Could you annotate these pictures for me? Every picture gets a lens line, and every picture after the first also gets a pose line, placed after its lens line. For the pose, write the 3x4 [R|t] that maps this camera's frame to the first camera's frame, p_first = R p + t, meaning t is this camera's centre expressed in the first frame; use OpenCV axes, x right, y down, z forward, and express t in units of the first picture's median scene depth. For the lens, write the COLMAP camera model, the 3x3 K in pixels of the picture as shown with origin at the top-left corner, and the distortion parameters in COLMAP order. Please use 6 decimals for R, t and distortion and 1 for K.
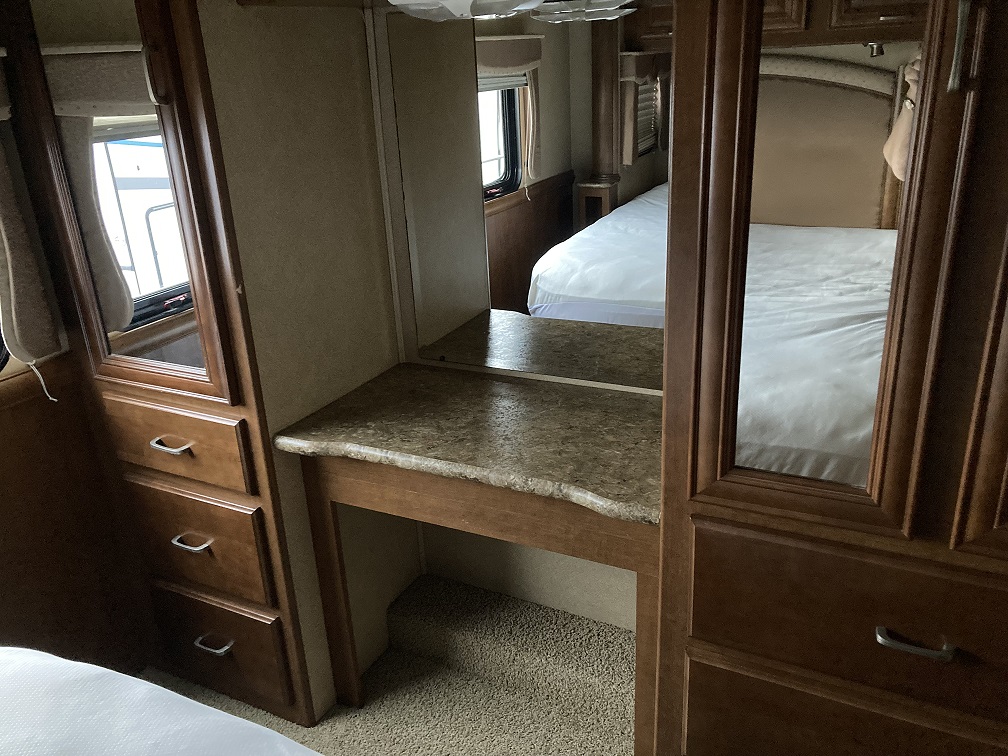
lens RADIAL K [[828.1, 0, 504.0], [0, 828.1, 378.0], [0, 0, 1]] dist [0.039784, -0.020115]
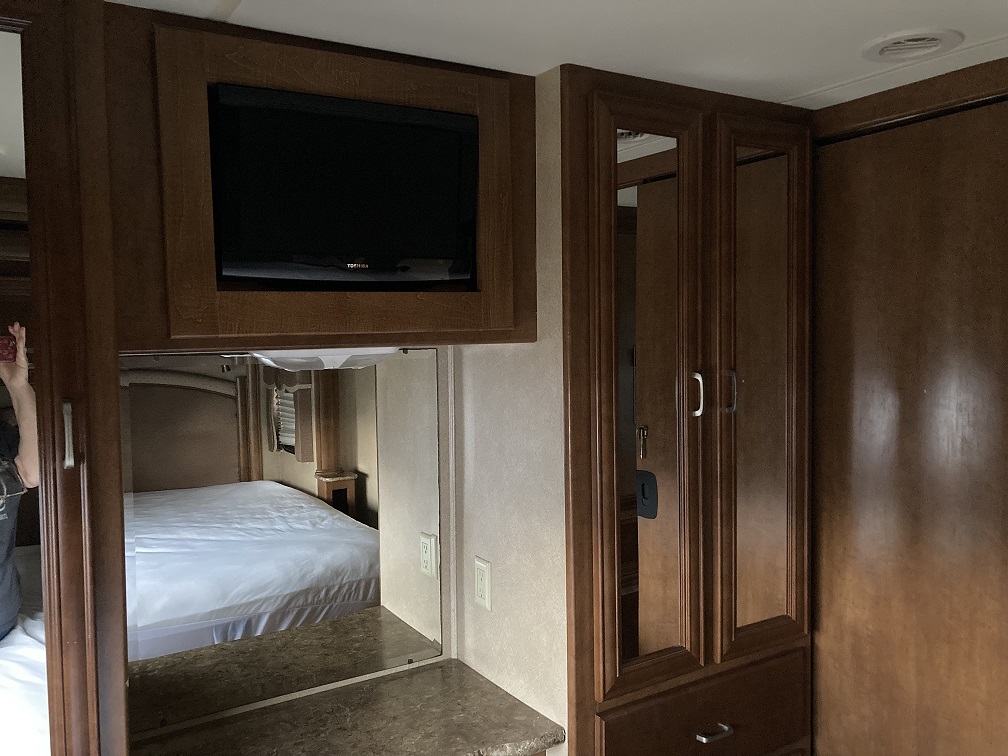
lens RADIAL K [[817.9, 0, 494.2], [0, 817.9, 376.9], [0, 0, 1]] dist [0.048219, -0.053362]
pose [[0.507838, -0.003427, 0.861446, -0.700284], [0.305129, 0.935877, -0.176156, -0.114394], [-0.805603, 0.352311, 0.476319, 0.213676]]
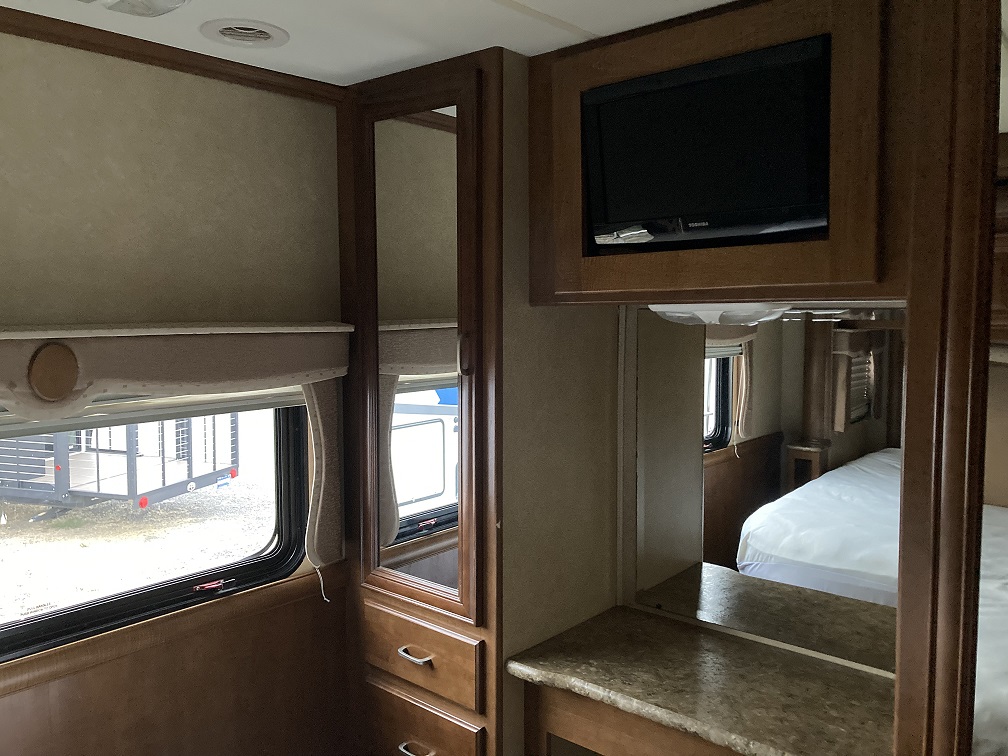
lens RADIAL K [[817.9, 0, 494.2], [0, 817.9, 376.9], [0, 0, 1]] dist [0.048219, -0.053362]
pose [[0.968189, 0.063354, -0.242067, -0.047190], [-0.128150, 0.956458, -0.262233, -0.001485], [0.214913, 0.284912, 0.934151, -0.123234]]
